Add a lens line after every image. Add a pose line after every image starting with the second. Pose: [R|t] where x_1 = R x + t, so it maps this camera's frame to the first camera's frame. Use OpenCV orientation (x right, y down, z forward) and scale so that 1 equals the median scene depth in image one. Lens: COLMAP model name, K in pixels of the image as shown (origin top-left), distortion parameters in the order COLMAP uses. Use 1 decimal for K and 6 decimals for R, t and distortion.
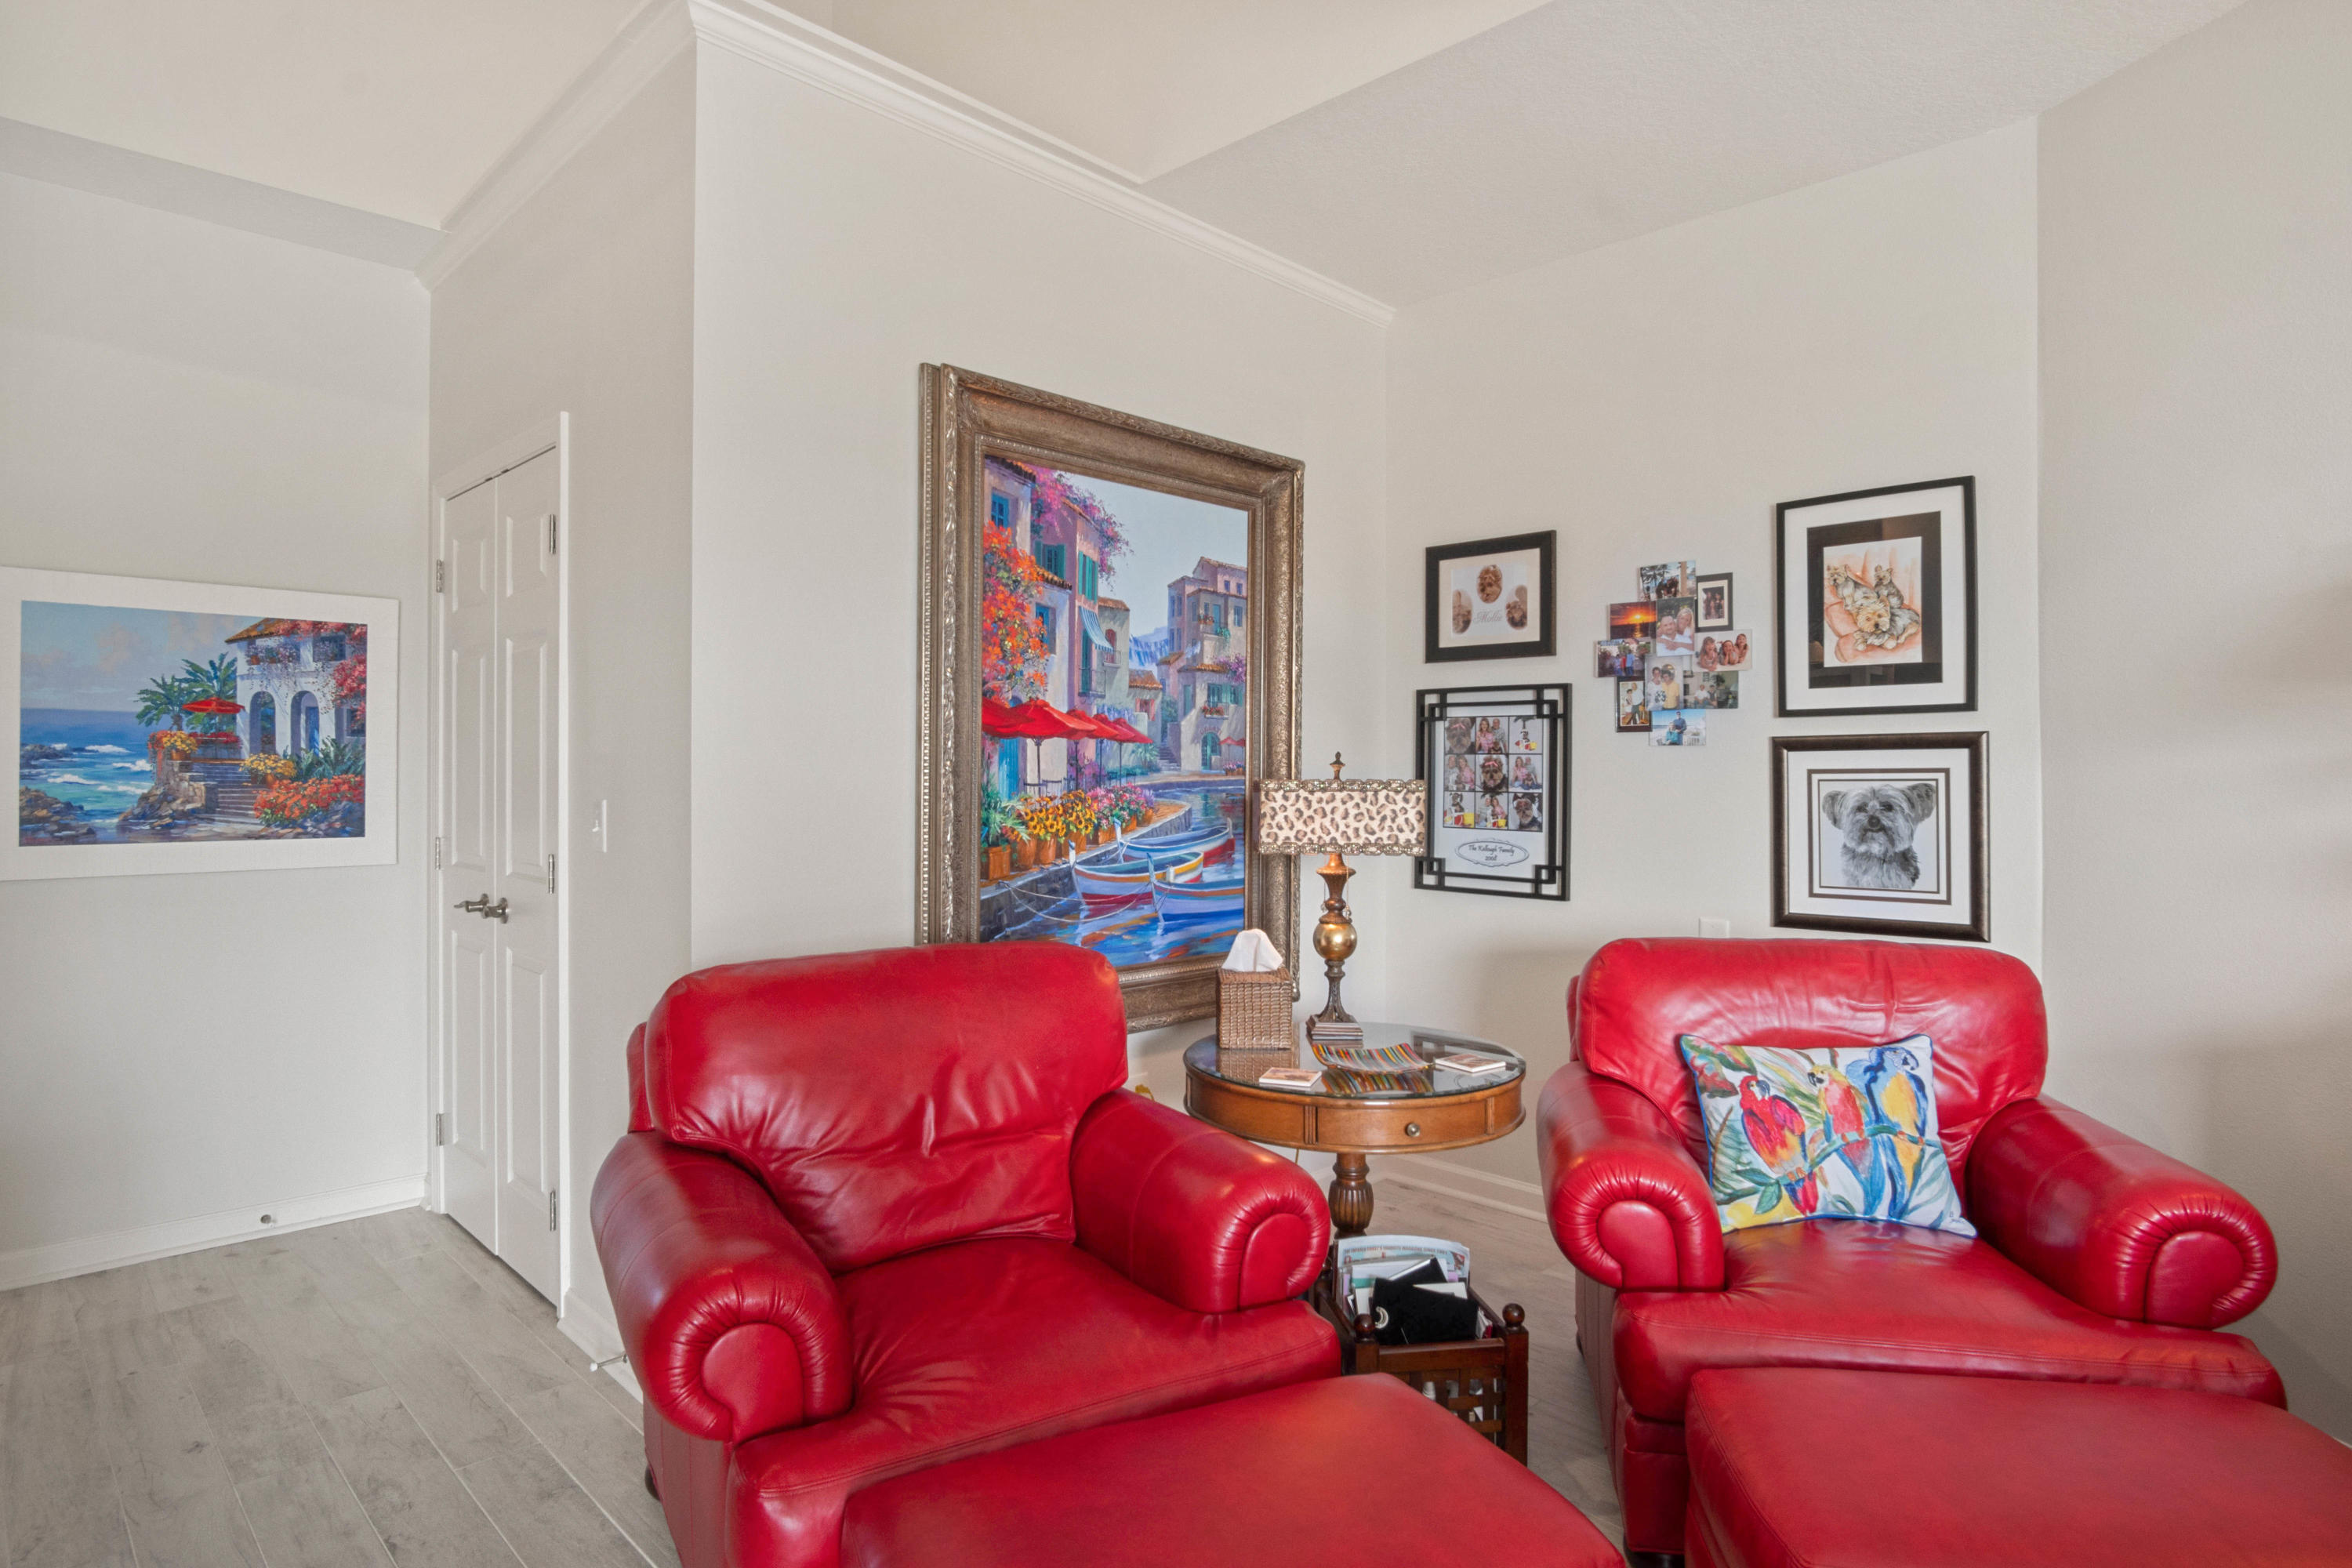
lens RADIAL K [[1258.8, 0, 1164.5], [0, 1258.8, 762.3], [0, 0, 1]] dist [-0.038209, 0.011643]
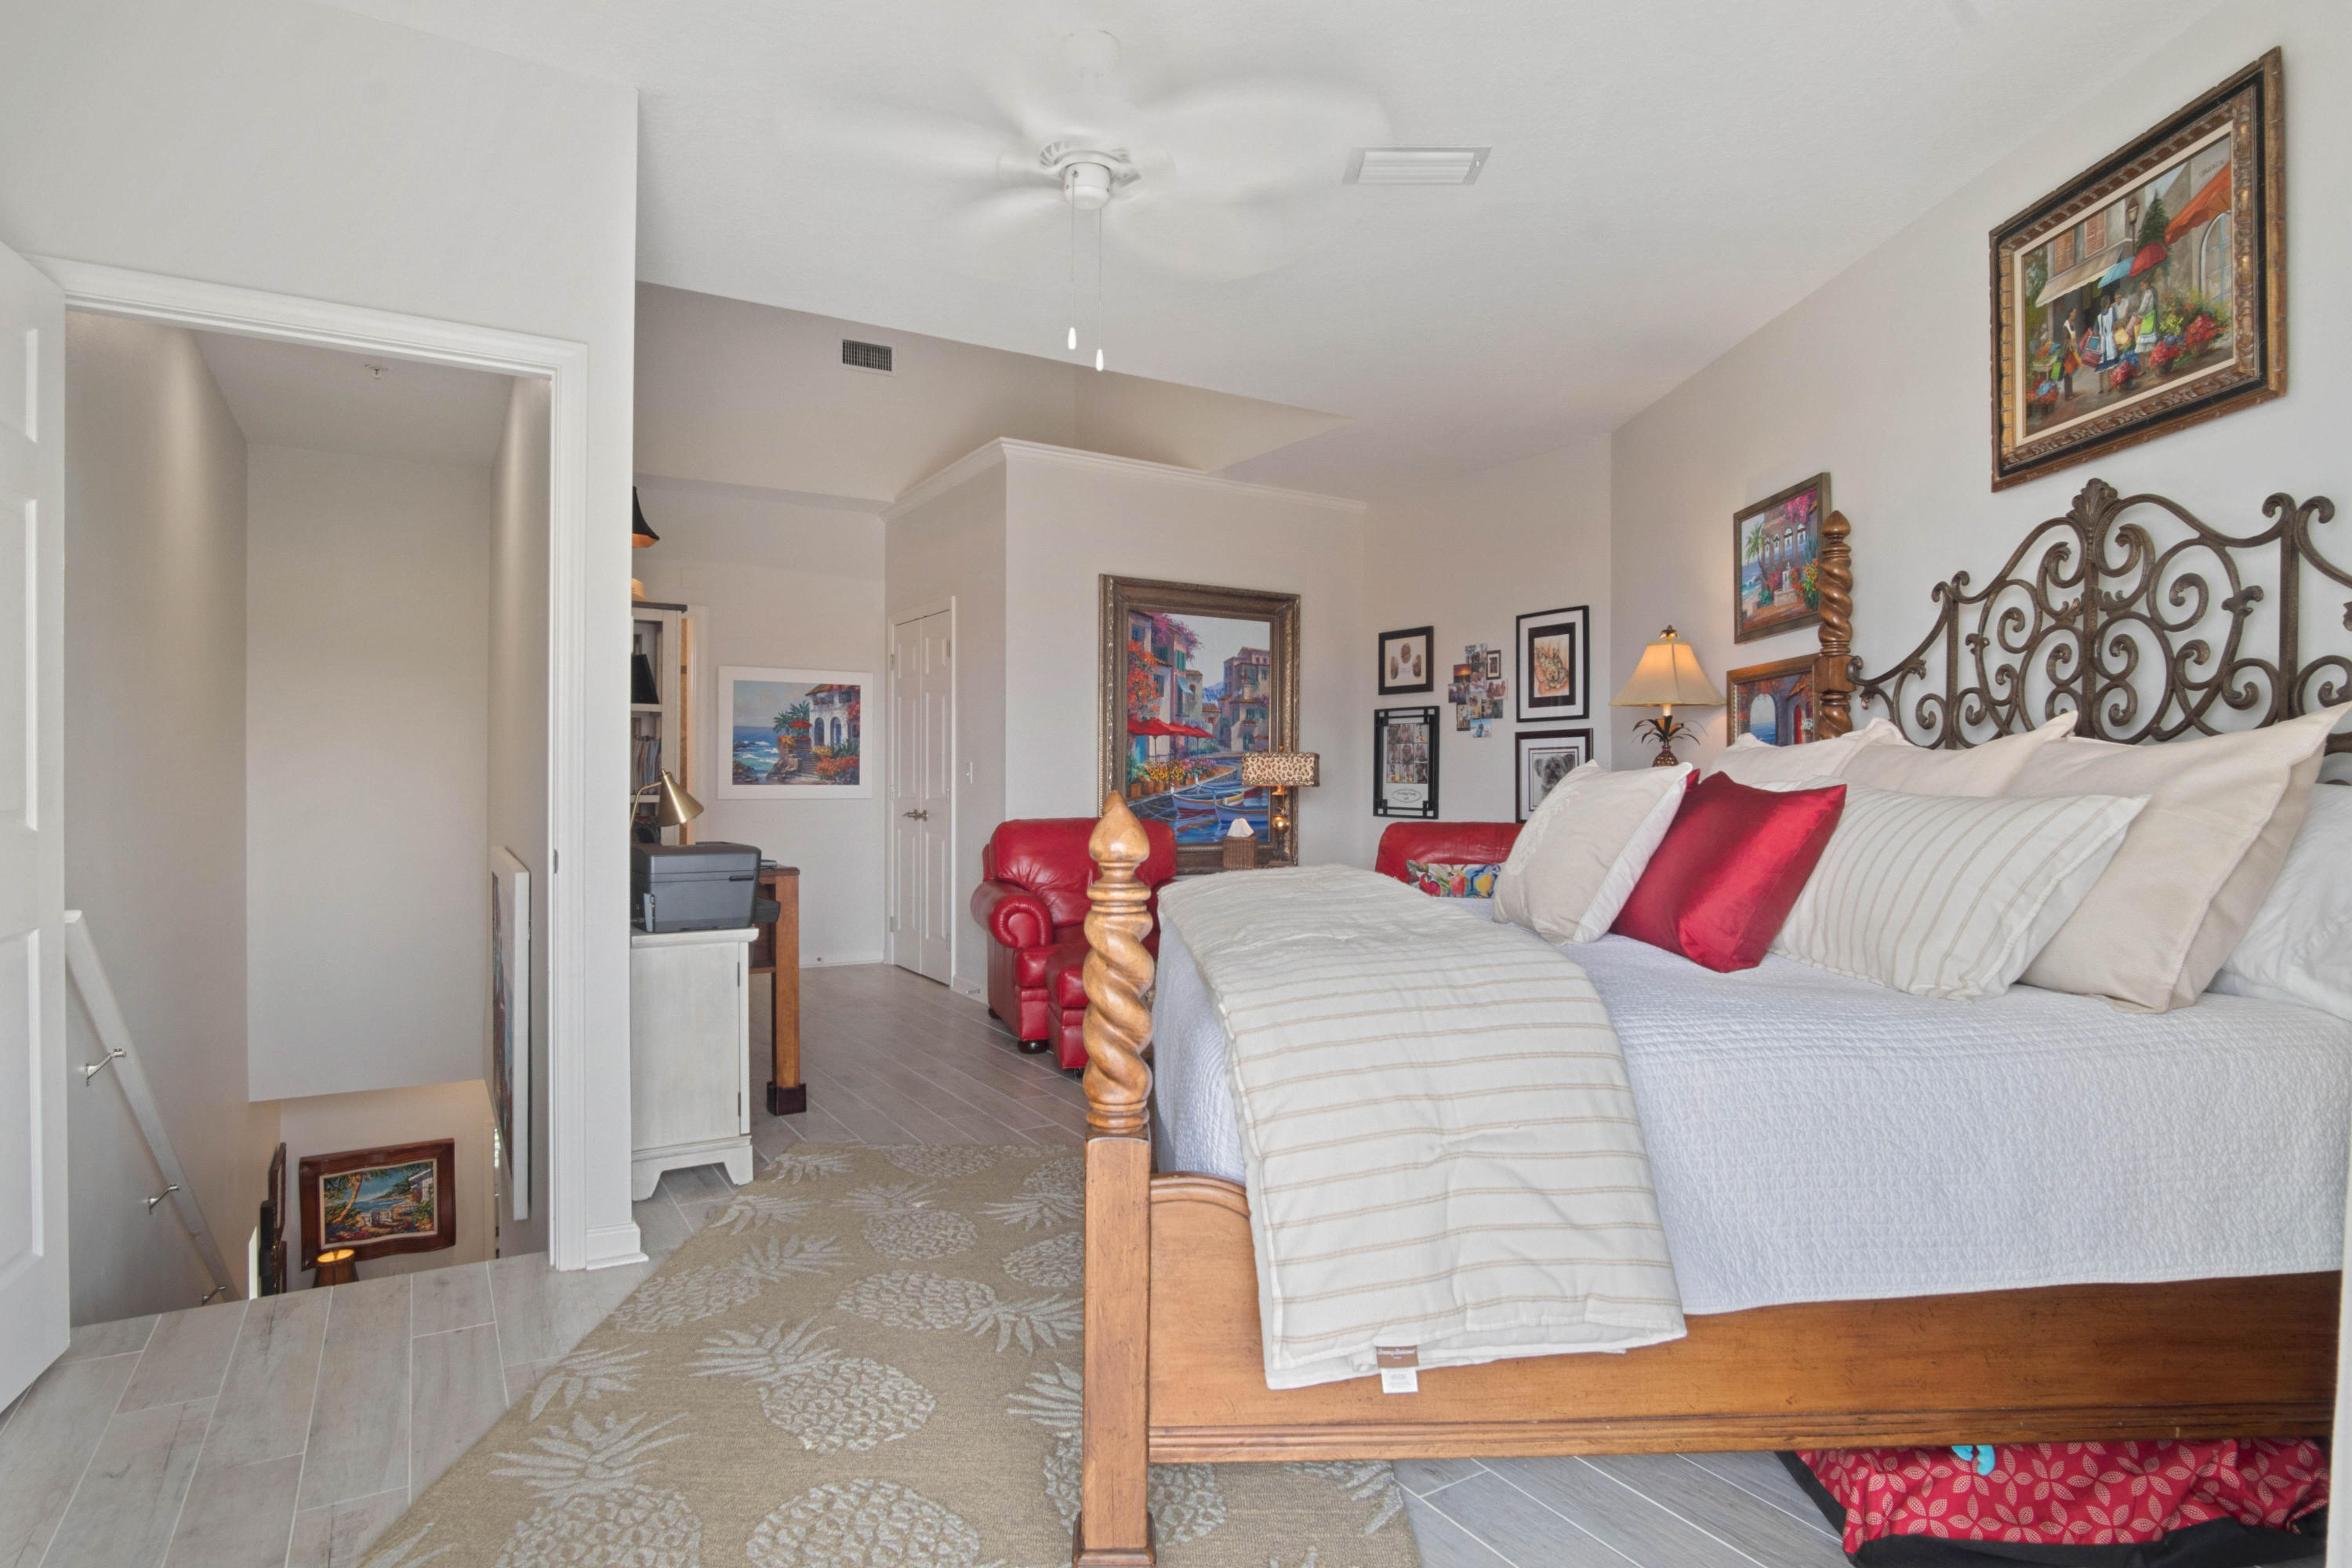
lens RADIAL K [[1258.8, 0, 1164.5], [0, 1258.8, 762.3], [0, 0, 1]] dist [-0.038209, 0.011643]
pose [[0.972533, -0.002745, -0.232750, 0.396073], [0.000686, 0.999960, -0.008924, 0.043977], [0.232765, 0.008520, 0.972496, -1.054208]]
